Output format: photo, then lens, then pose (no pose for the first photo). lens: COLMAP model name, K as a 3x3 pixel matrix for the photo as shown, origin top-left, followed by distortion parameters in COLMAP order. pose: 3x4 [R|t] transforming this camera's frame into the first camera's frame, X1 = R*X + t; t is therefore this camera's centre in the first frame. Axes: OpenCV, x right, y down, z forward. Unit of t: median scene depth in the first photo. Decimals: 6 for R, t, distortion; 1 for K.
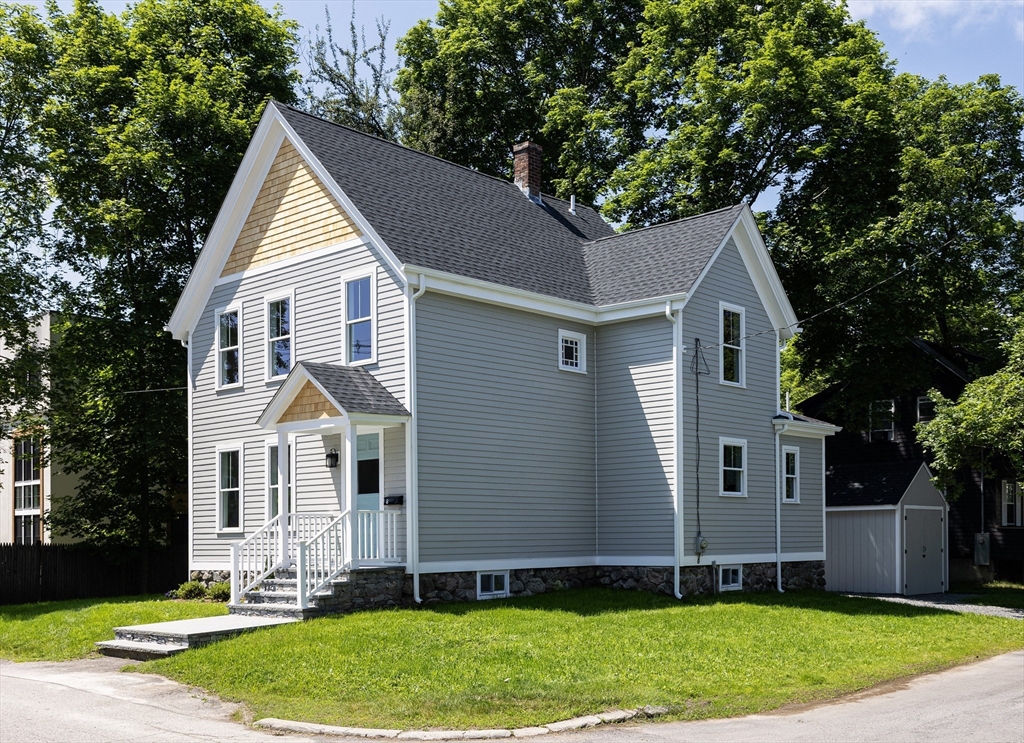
lens RADIAL K [[1103.7, 0, 509.7], [0, 1103.7, 379.3], [0, 0, 1]] dist [0.015702, 0.000000]
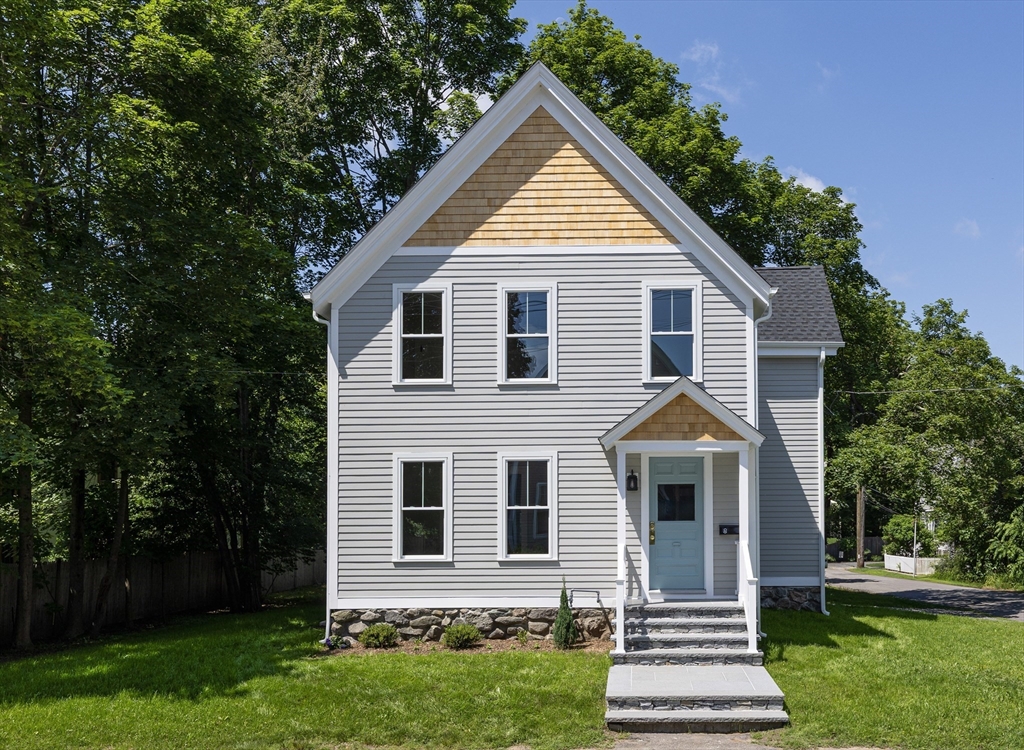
lens RADIAL K [[1018.0, 0, 601.4], [0, 1018.0, 370.2], [0, 0, 1]] dist [0.006639, 0.000000]
pose [[0.755450, 0.102006, 0.647217, -0.677198], [-0.095949, 0.994381, -0.044728, 0.019689], [-0.648142, -0.028310, 0.760993, 0.356664]]
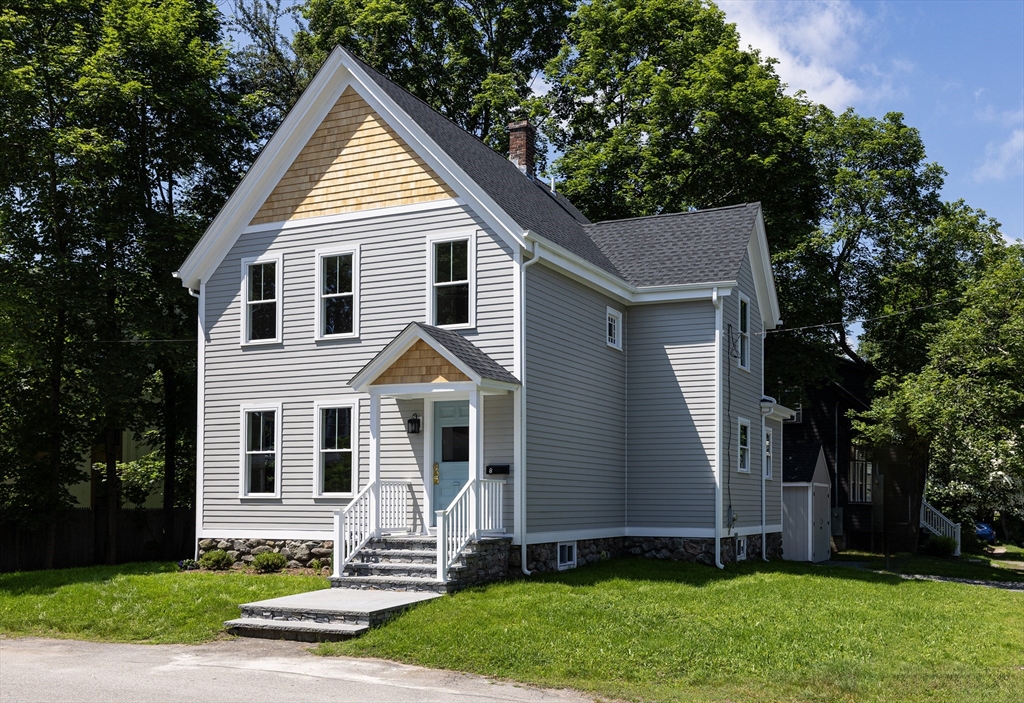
lens RADIAL K [[1026.4, 0, 519.3], [0, 1026.4, 350.8], [0, 0, 1]] dist [0.015381, 0.000000]
pose [[0.955771, 0.058362, 0.288264, -0.310765], [-0.057251, 0.998284, -0.012290, 0.012591], [-0.288486, -0.004757, 0.957472, 0.107147]]
